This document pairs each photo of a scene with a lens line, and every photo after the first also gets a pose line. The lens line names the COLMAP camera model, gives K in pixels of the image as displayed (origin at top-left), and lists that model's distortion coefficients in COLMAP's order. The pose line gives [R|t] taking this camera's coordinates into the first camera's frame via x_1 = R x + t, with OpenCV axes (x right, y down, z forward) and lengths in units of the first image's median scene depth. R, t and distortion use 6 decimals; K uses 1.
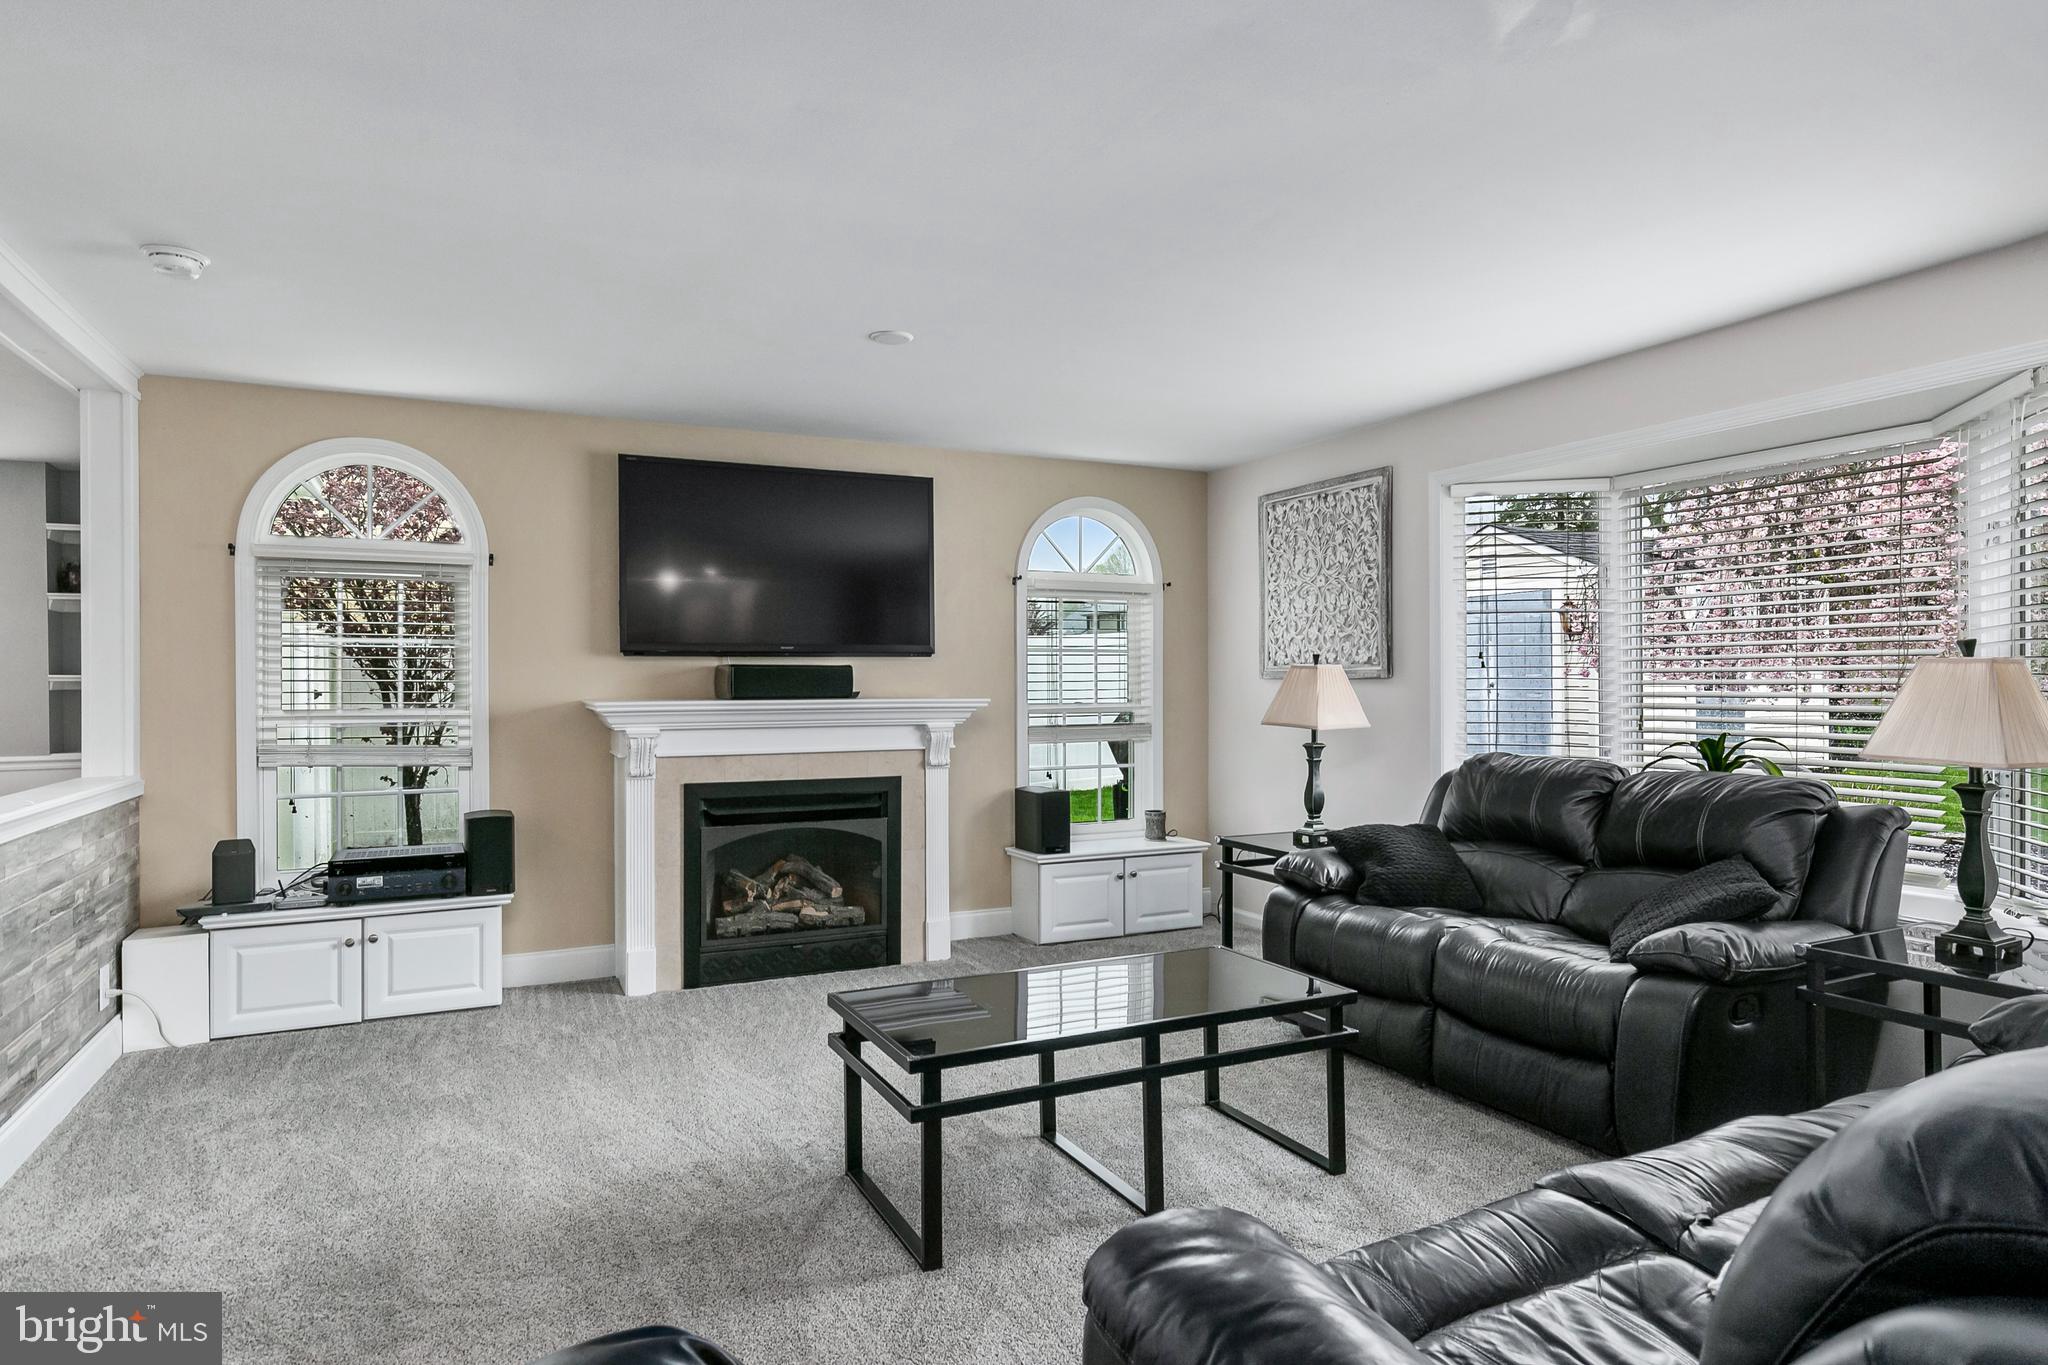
lens RADIAL K [[1176.0, 0, 1024.0], [0, 1176.0, 682.5], [0, 0, 1]] dist [0.007316, 0.000378]
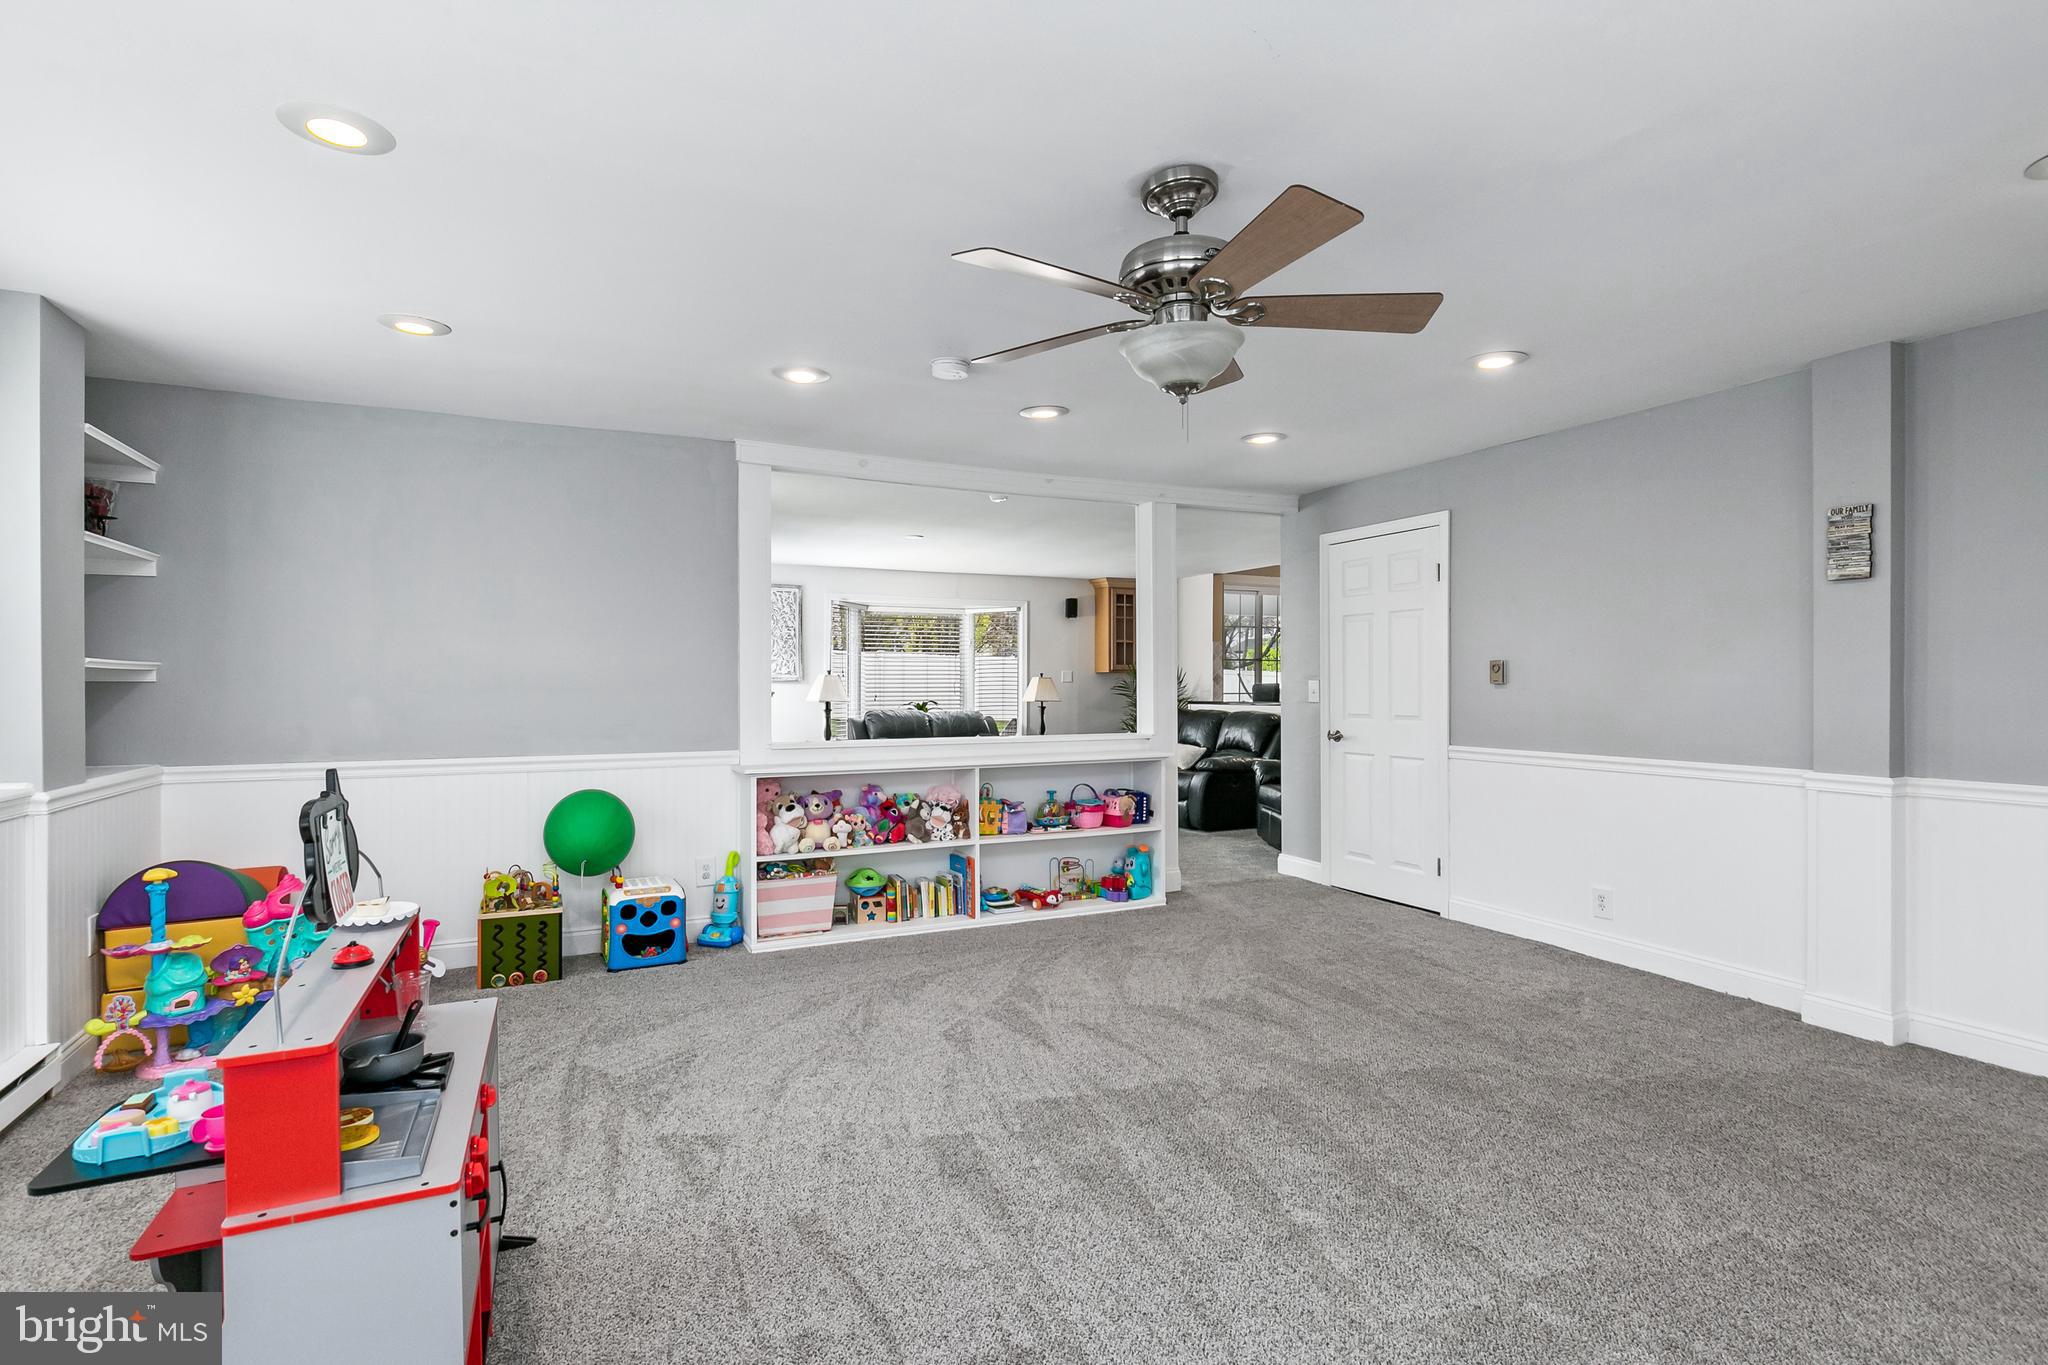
lens RADIAL K [[1015.4, 0, 1024.0], [0, 1015.4, 682.5], [0, 0, 1]] dist [-0.002208, -0.000717]
pose [[0.003695, 0.004493, 0.999983, -1.520099], [0.003253, 0.999985, -0.004505, 0.008479], [-0.999988, 0.003270, 0.003680, 0.549166]]
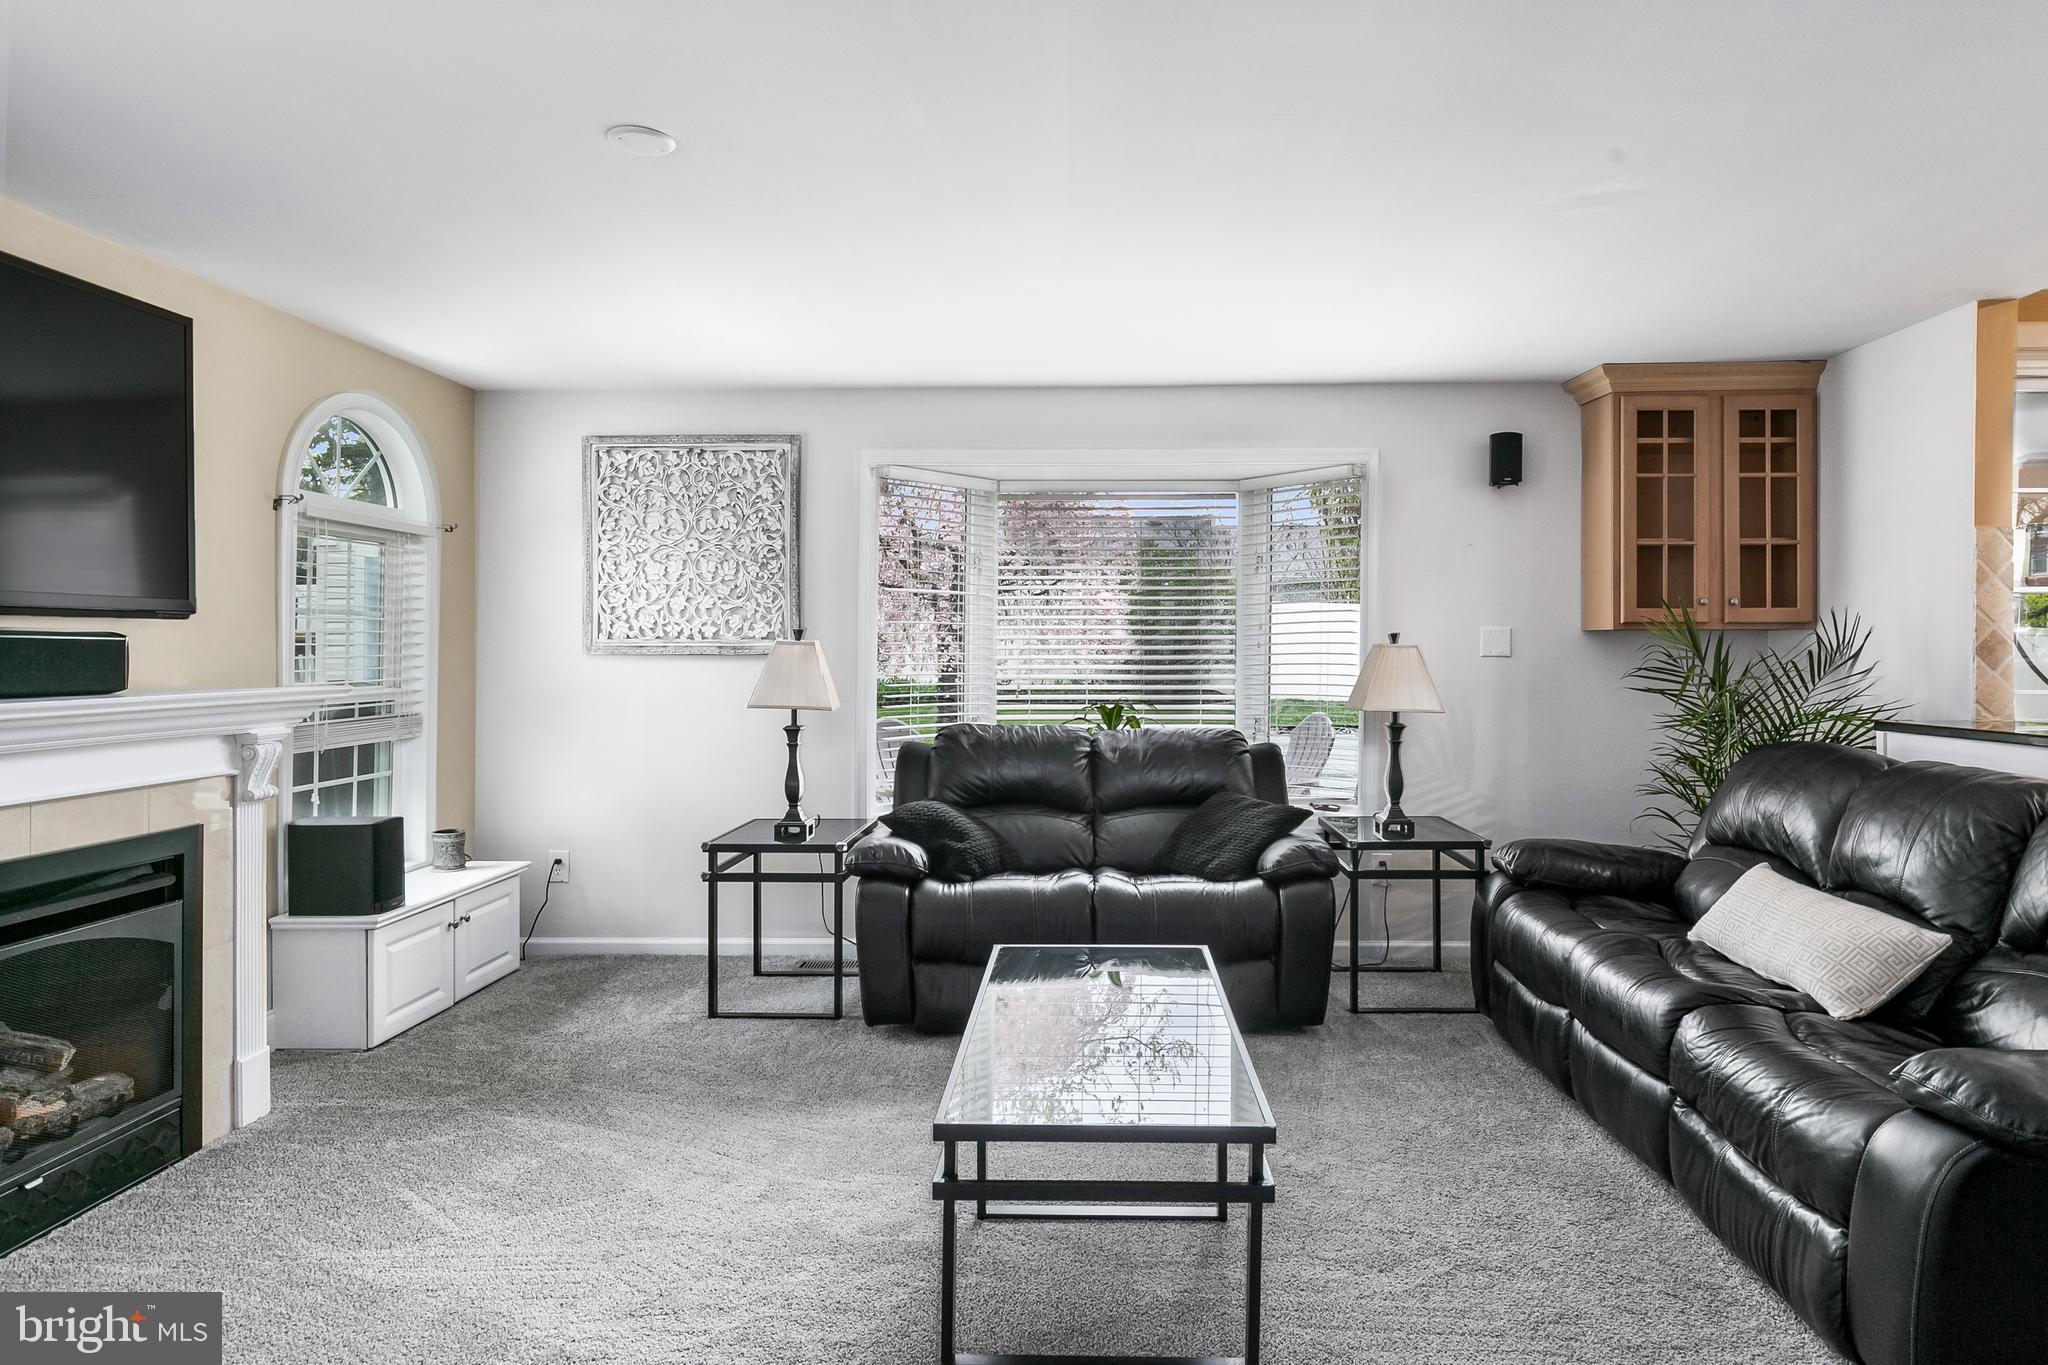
lens RADIAL K [[1159.0, 0, 1053.3], [0, 1159.0, 650.7], [0, 0, 1]] dist [0.004970, 0.000679]
pose [[0.463213, 0.000080, 0.886247, -0.415850], [0.000434, 1.000000, -0.000318, -0.005864], [-0.886247, 0.000532, 0.463213, 0.357263]]
